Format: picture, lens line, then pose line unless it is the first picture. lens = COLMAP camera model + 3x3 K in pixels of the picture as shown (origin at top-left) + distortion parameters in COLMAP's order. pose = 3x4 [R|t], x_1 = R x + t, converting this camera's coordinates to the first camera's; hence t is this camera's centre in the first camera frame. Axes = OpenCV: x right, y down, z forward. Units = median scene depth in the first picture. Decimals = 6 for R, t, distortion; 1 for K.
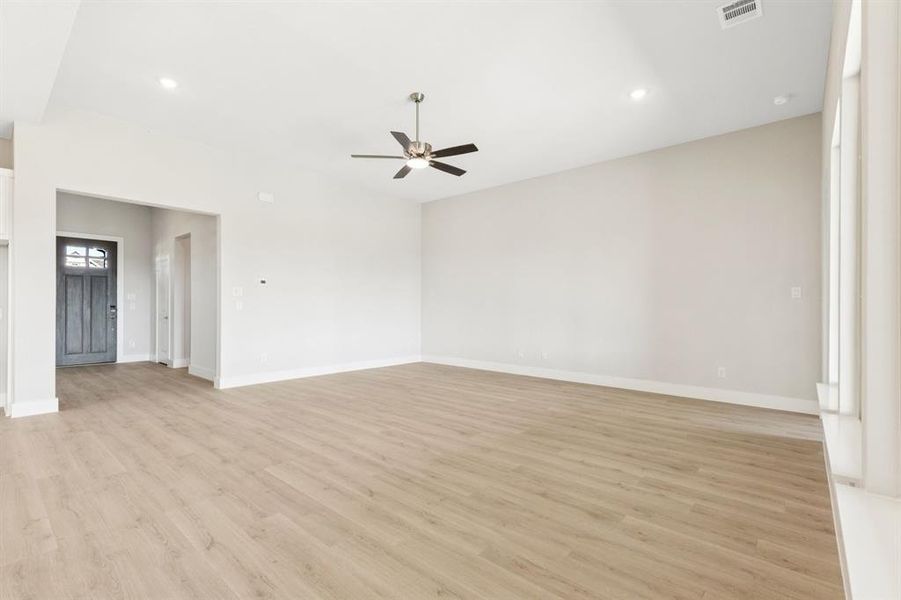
lens RADIAL K [[407.5, 0, 451.9], [0, 407.5, 301.4], [0, 0, 1]] dist [0.004098, -0.000183]
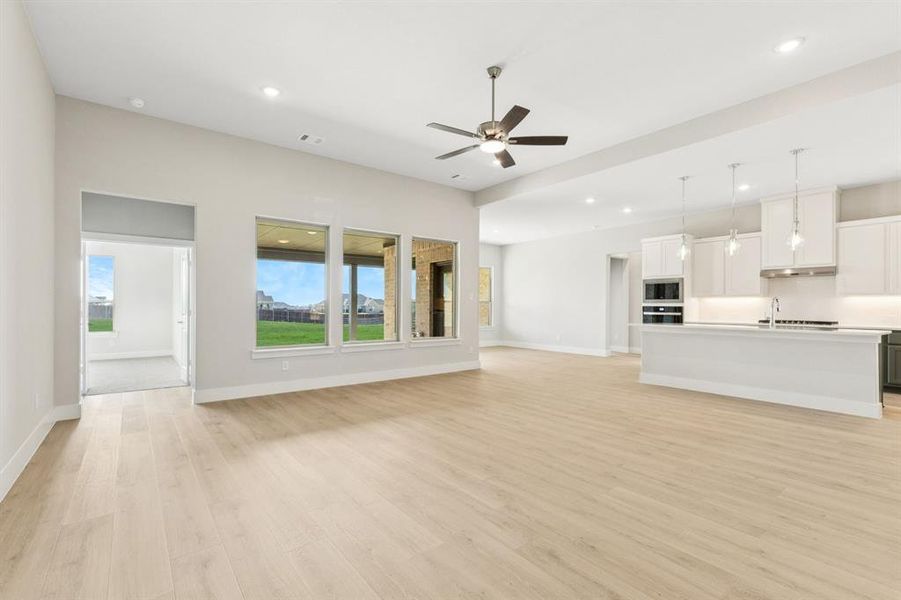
lens RADIAL K [[407.5, 0, 450.4], [0, 407.5, 300.8], [0, 0, 1]] dist [0.004098, -0.000183]
pose [[-0.979840, -0.006632, 0.199673, -0.202757], [-0.012227, 0.999566, -0.026800, 0.025555], [-0.199408, -0.028701, -0.979496, 2.221935]]
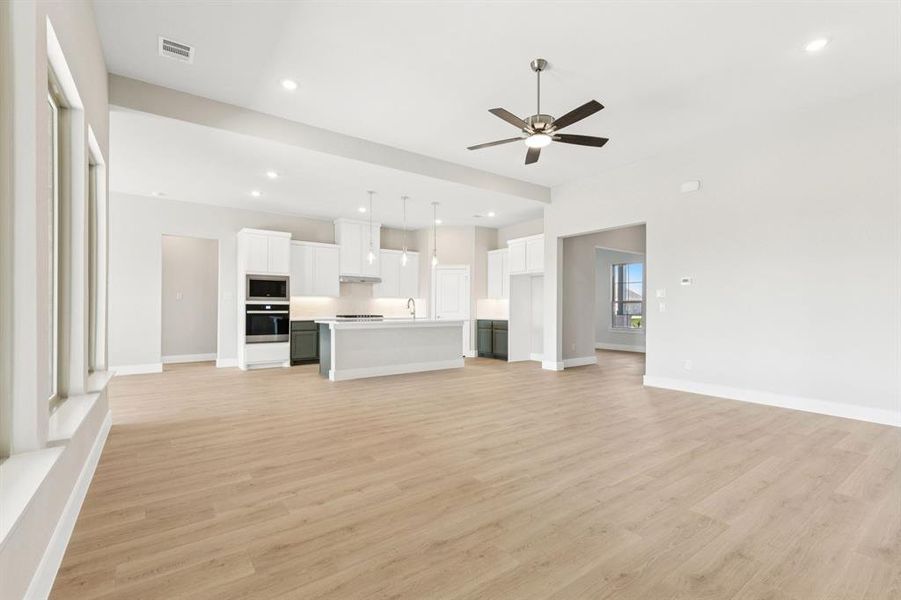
lens RADIAL K [[407.5, 0, 445.1], [0, 407.5, 305.5], [0, 0, 1]] dist [0.004098, -0.000183]
pose [[-0.239458, -0.011003, -0.970844, 0.944773], [0.009110, 0.999866, -0.013579, 0.025007], [0.970864, -0.012096, -0.239325, 1.192096]]
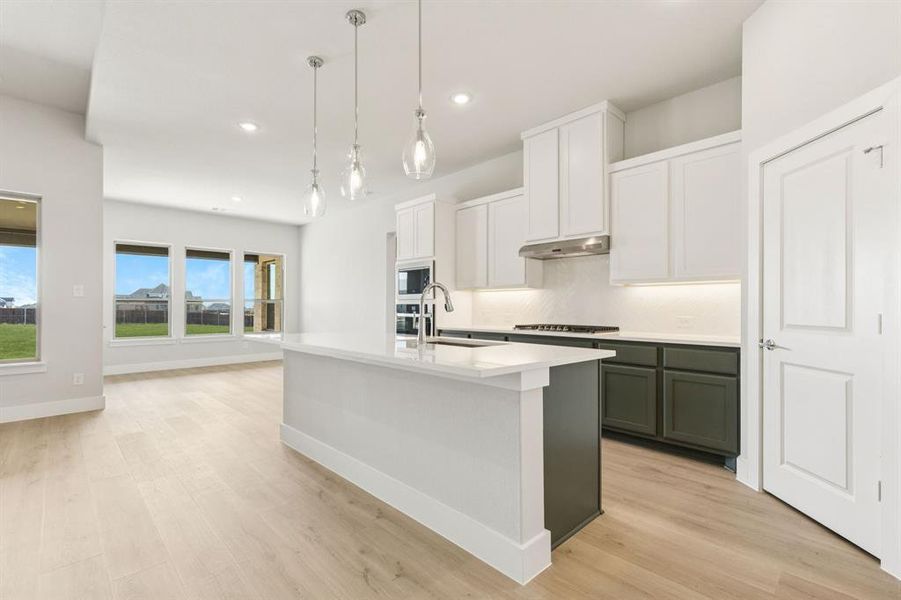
lens RADIAL K [[407.5, 0, 458.0], [0, 407.5, 304.5], [0, 0, 1]] dist [0.004098, -0.000183]
pose [[-0.994562, -0.001377, 0.104138, -1.204545], [-0.003297, 0.999828, -0.018266, 0.008111], [-0.104095, -0.018510, -0.994395, 1.253915]]
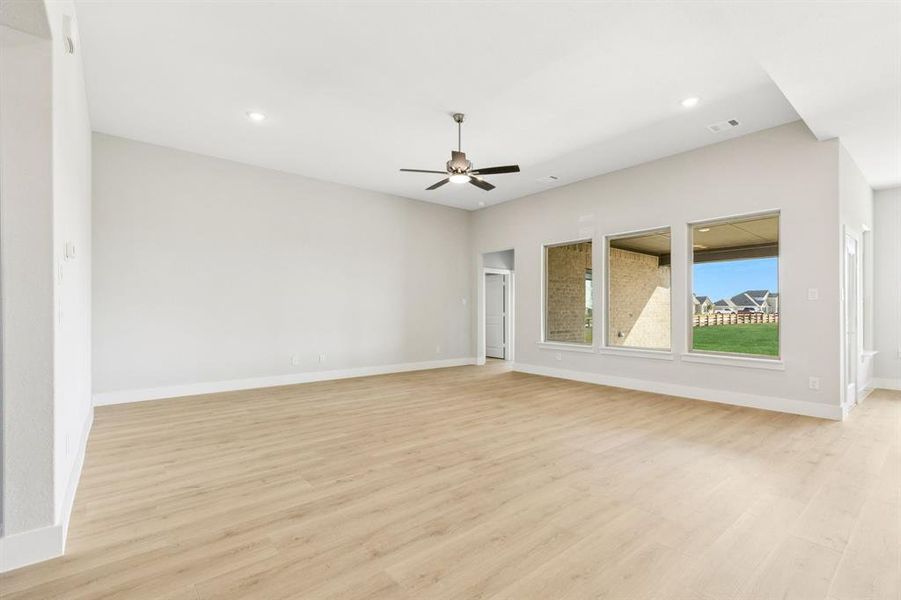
lens RADIAL K [[407.5, 0, 447.8], [0, 407.5, 306.1], [0, 0, 1]] dist [0.004098, -0.000183]
pose [[0.173279, 0.004653, 0.984862, -1.357252], [-0.015056, 0.999885, -0.002075, 0.001732], [-0.984758, -0.014468, 0.173329, 0.989959]]
